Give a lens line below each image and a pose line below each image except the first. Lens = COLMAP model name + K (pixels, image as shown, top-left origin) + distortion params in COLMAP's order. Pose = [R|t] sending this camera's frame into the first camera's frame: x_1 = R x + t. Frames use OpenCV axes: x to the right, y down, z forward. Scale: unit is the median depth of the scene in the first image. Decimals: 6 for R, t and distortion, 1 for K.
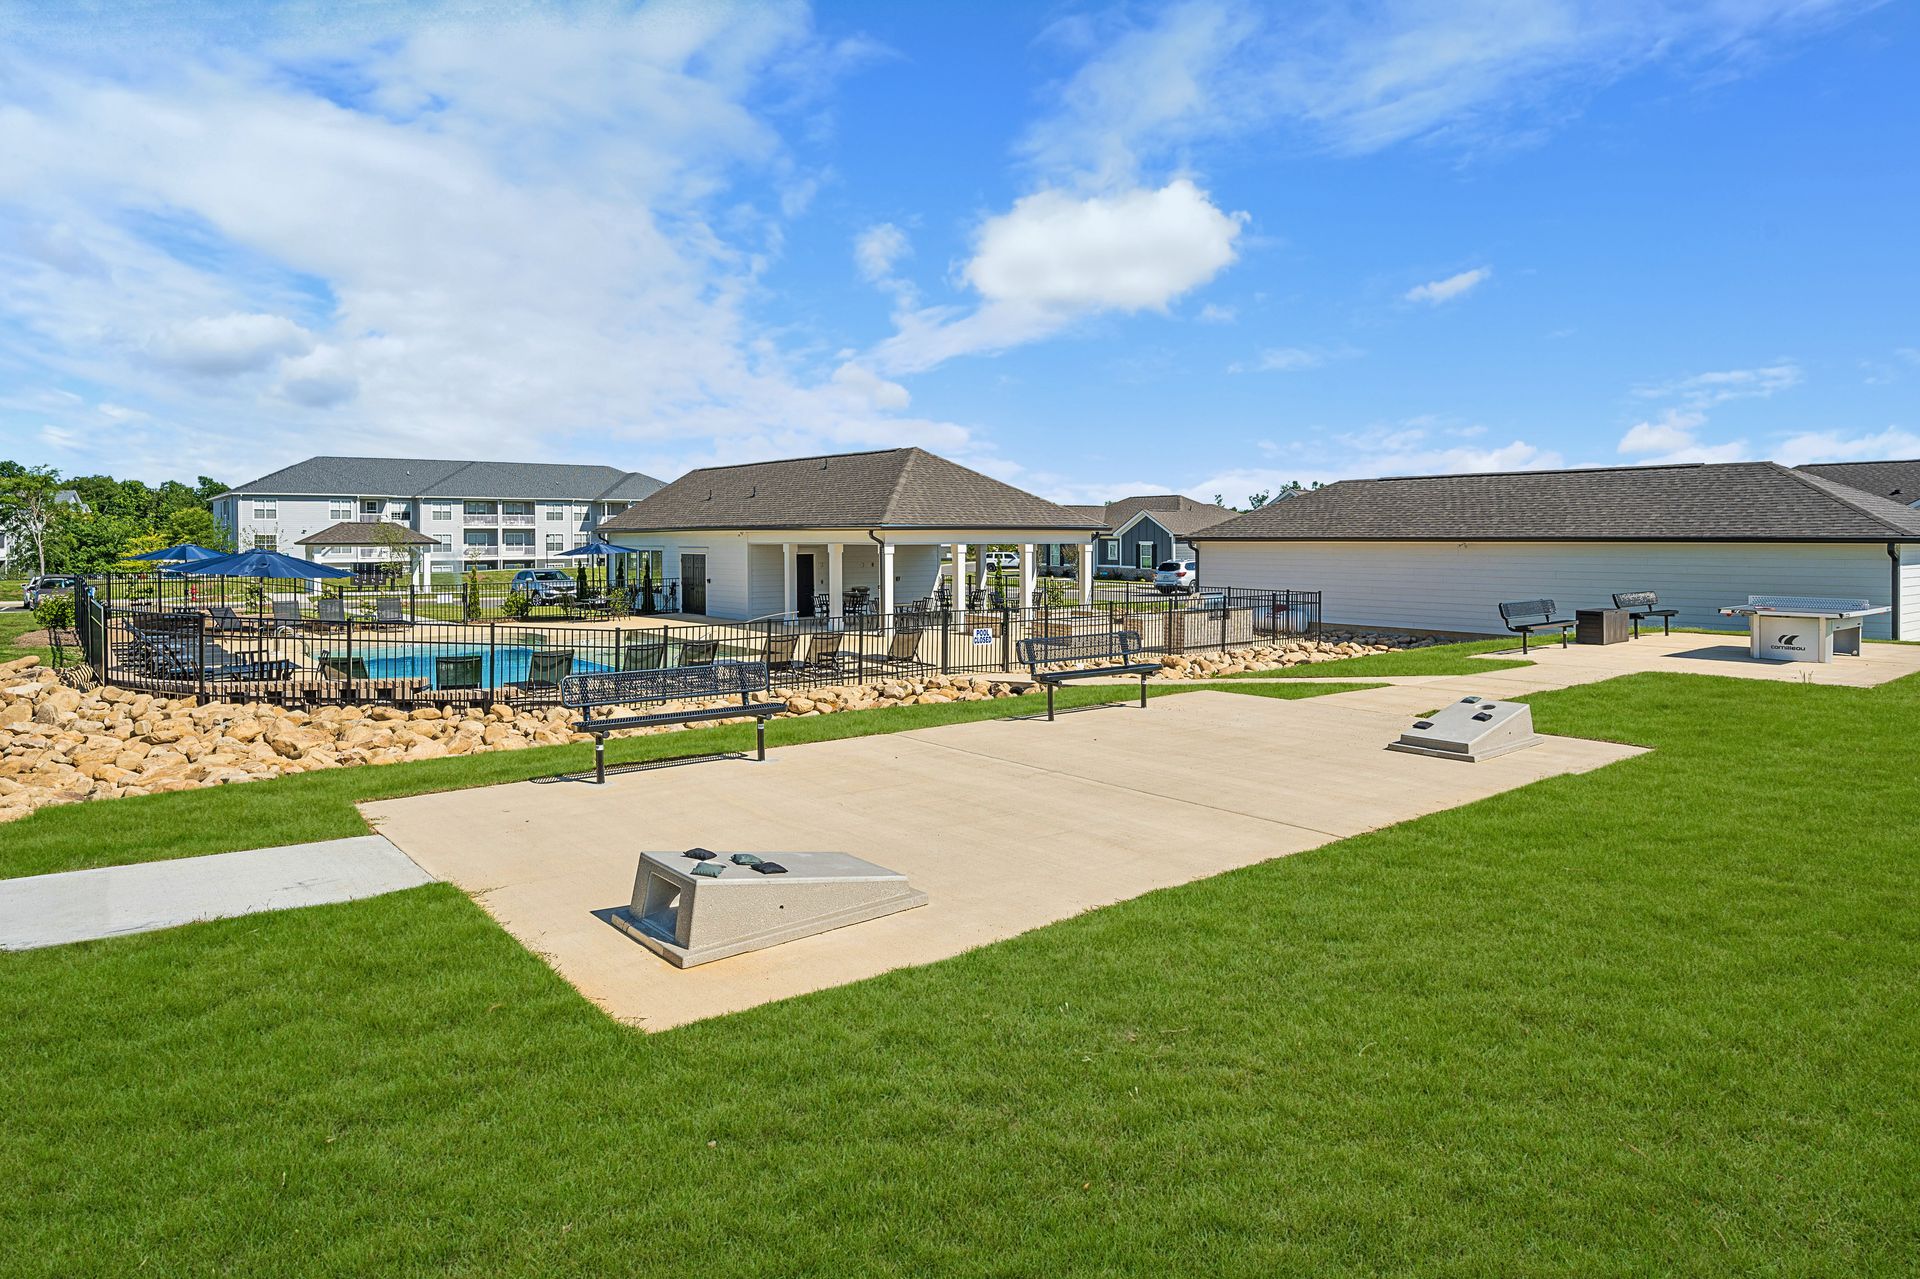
lens RADIAL K [[1097.6, 0, 960.0], [0, 1097.6, 639.5], [0, 0, 1]] dist [-0.004645, -0.001023]
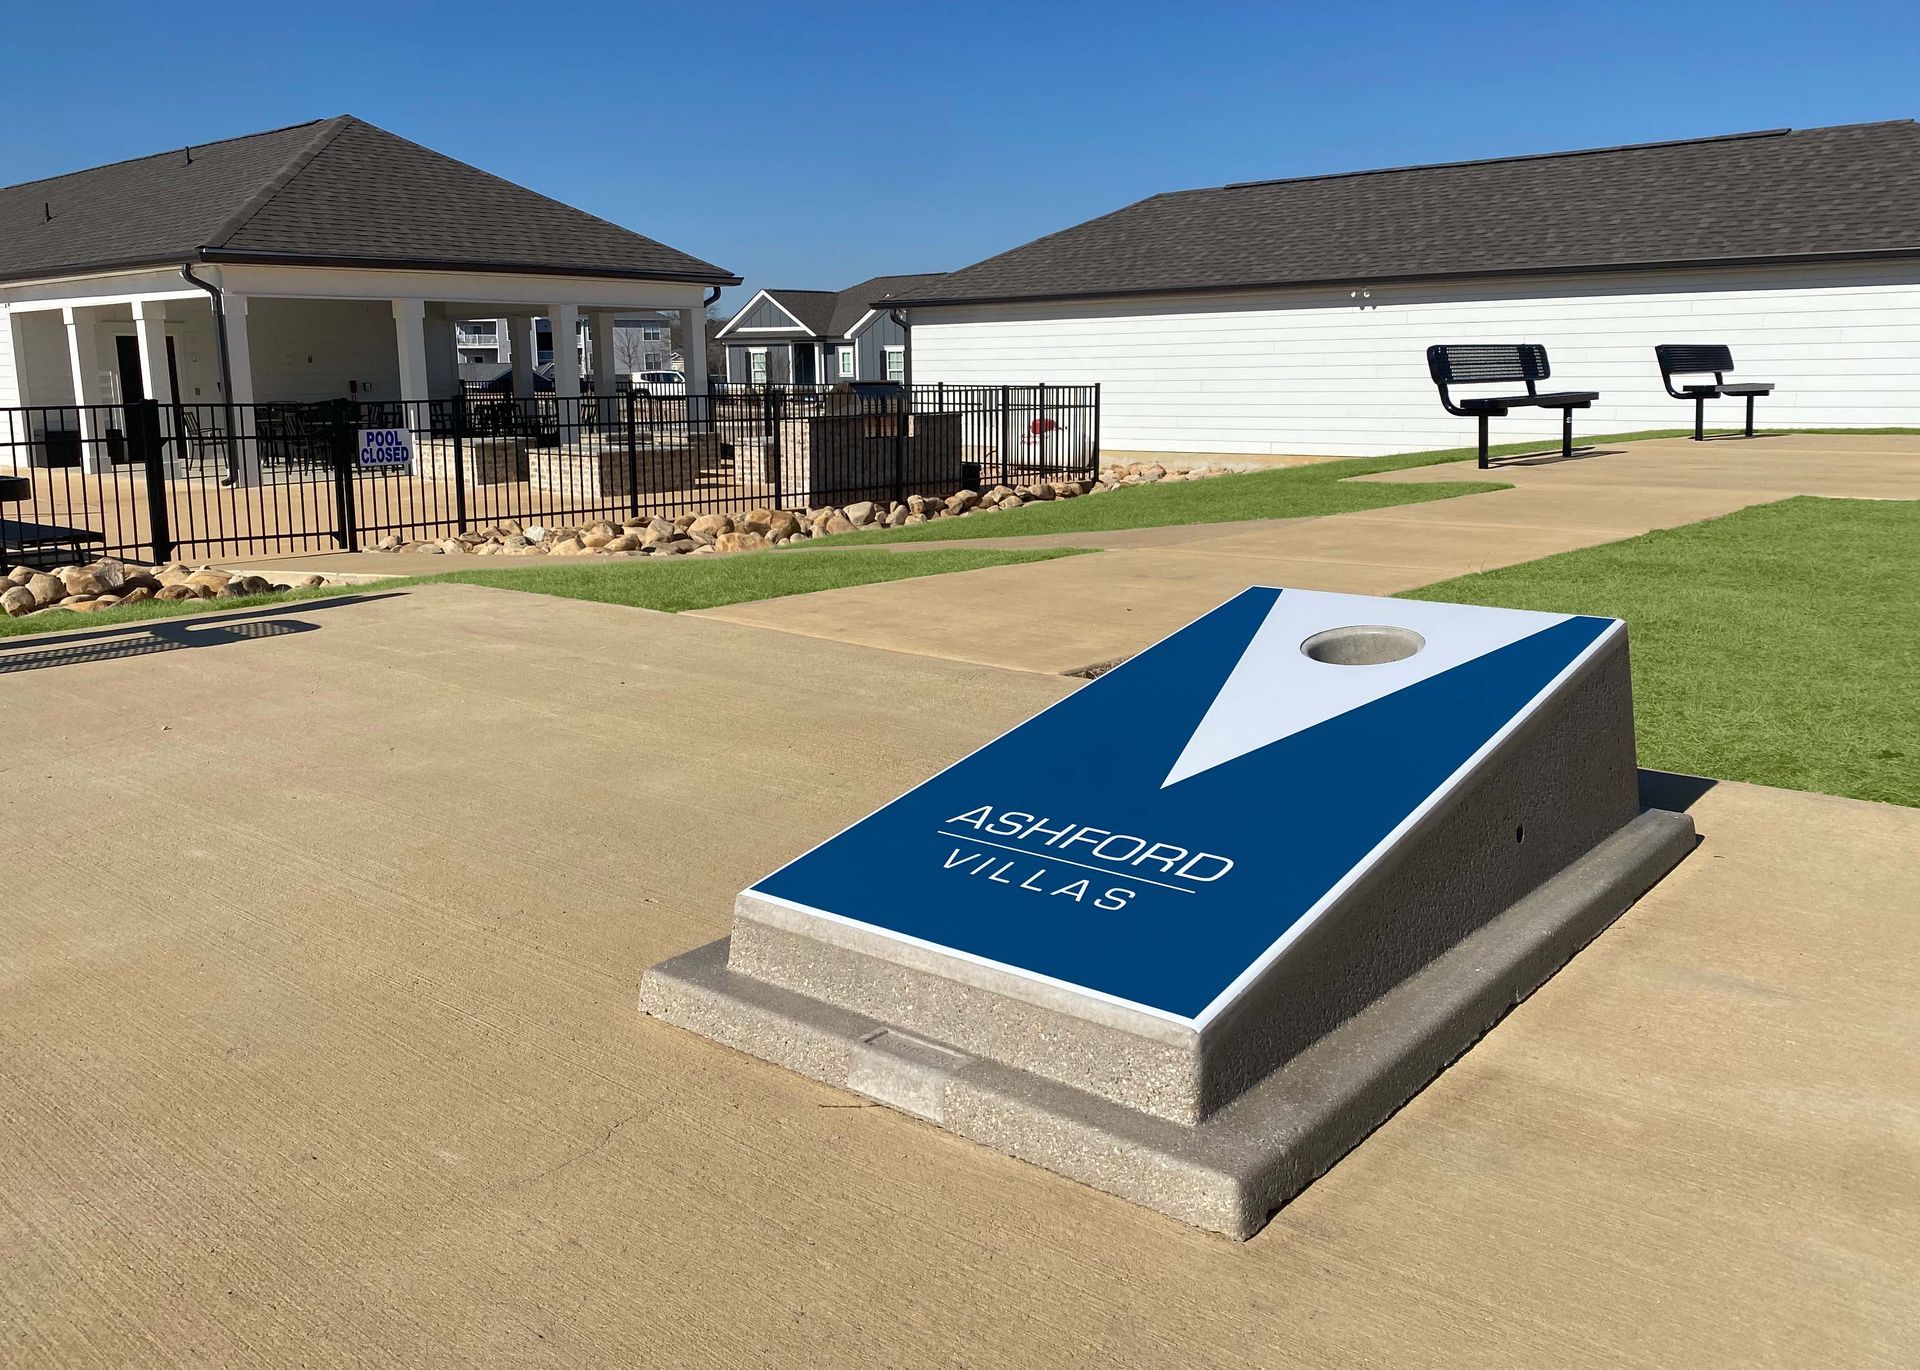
lens RADIAL K [[1537.6, 0, 960.0], [0, 1537.6, 685.0], [0, 0, 1]] dist [0.079918, 0.000893]
pose [[0.985564, -0.044860, 0.163251, 0.131542], [0.026398, 0.993182, 0.113547, 0.013262], [-0.167232, -0.107598, 0.980029, 0.266307]]
